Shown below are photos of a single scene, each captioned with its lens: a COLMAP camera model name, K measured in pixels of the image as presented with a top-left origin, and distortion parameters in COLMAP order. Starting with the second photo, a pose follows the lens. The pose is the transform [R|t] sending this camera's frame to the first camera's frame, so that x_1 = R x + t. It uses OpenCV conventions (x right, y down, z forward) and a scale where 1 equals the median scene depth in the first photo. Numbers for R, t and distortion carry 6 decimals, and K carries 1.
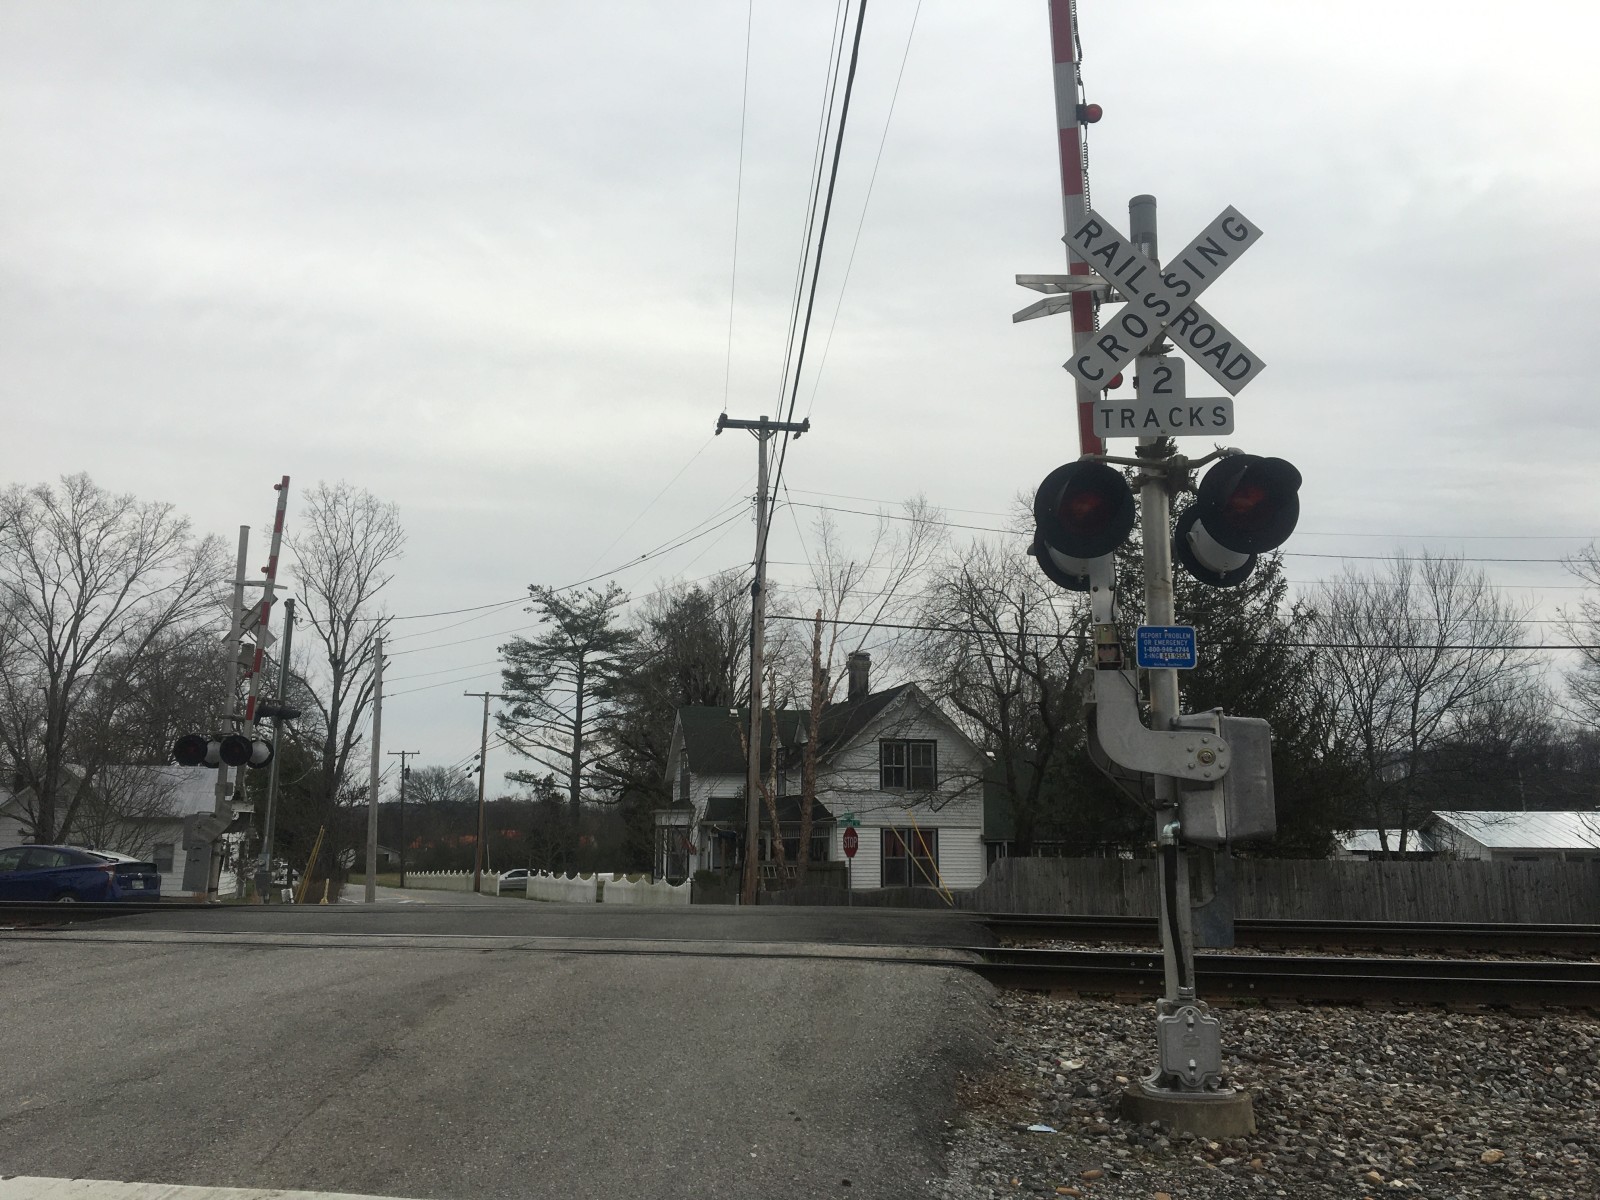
lens RADIAL K [[1291.9, 0, 800.0], [0, 1291.9, 600.0], [0, 0, 1]] dist [0.048315, -0.095357]
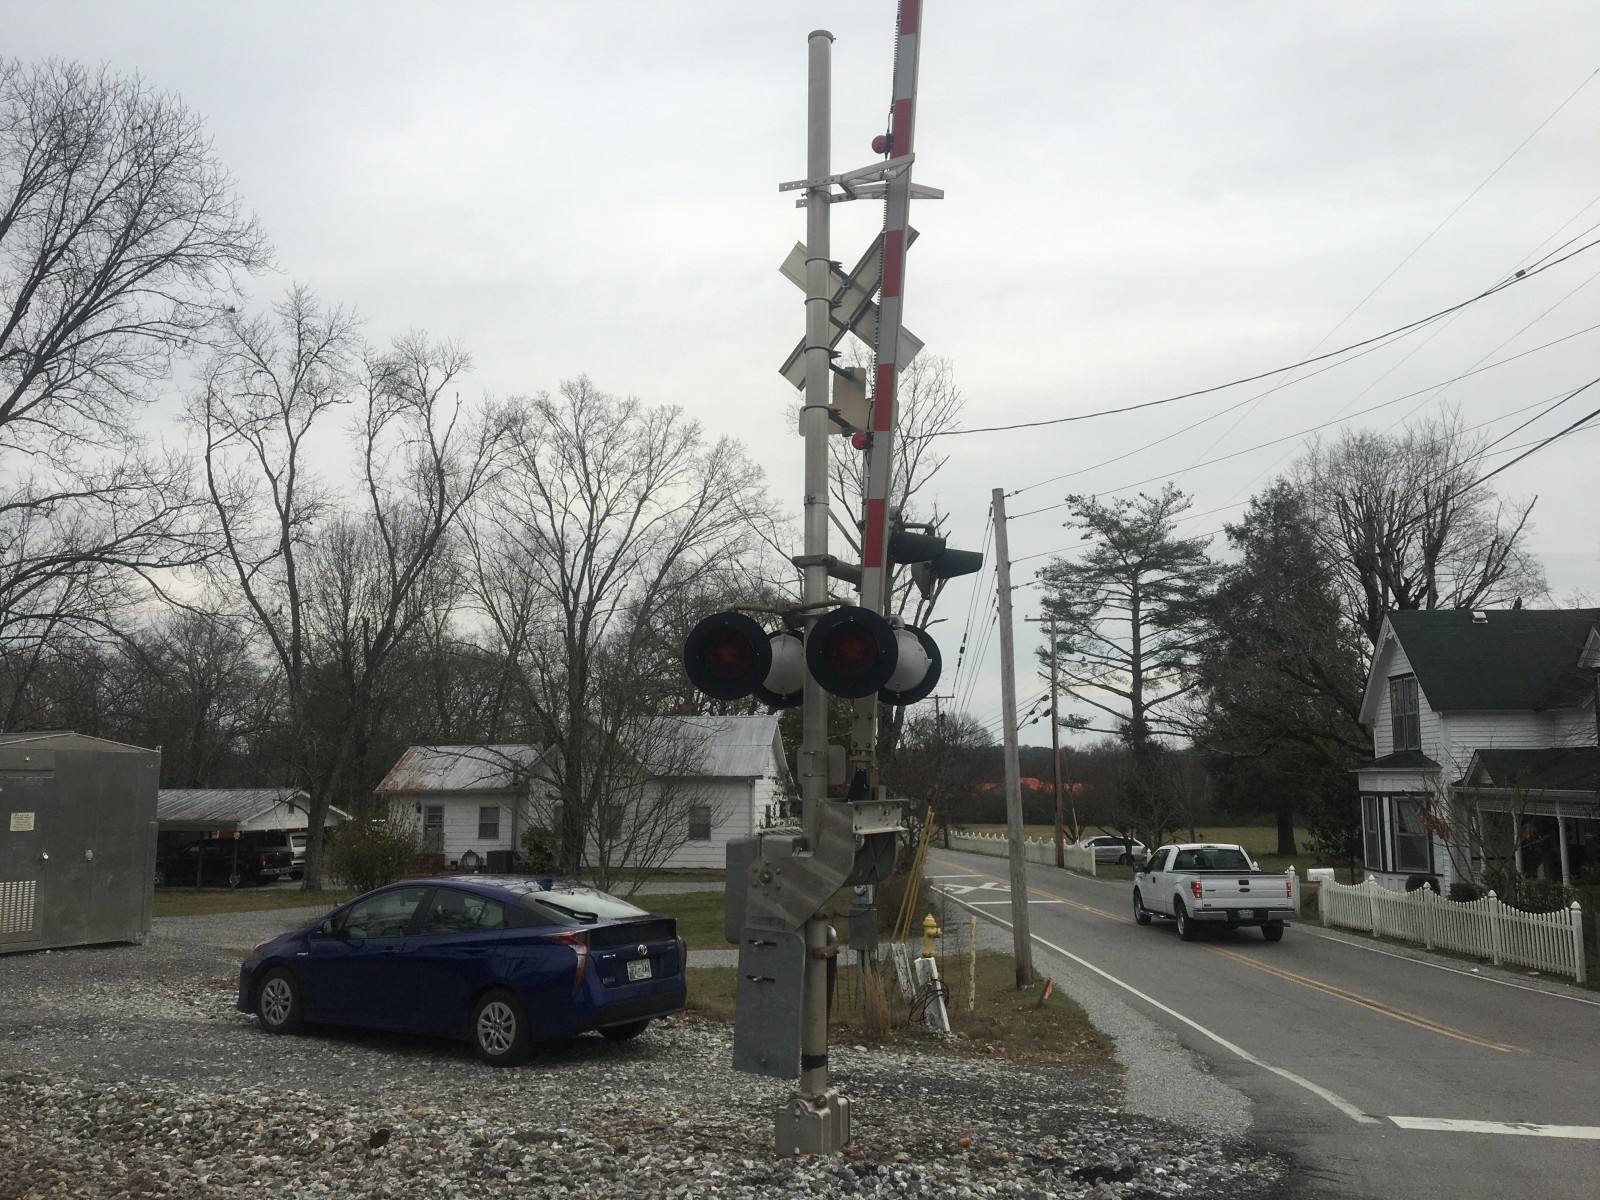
lens RADIAL K [[1291.9, 0, 800.0], [0, 1291.9, 600.0], [0, 0, 1]] dist [0.048315, -0.095357]
pose [[0.930780, -0.052662, -0.361767, -0.112294], [0.067779, 0.997273, 0.029215, 0.031616], [0.359241, -0.051713, 0.931811, 0.237081]]
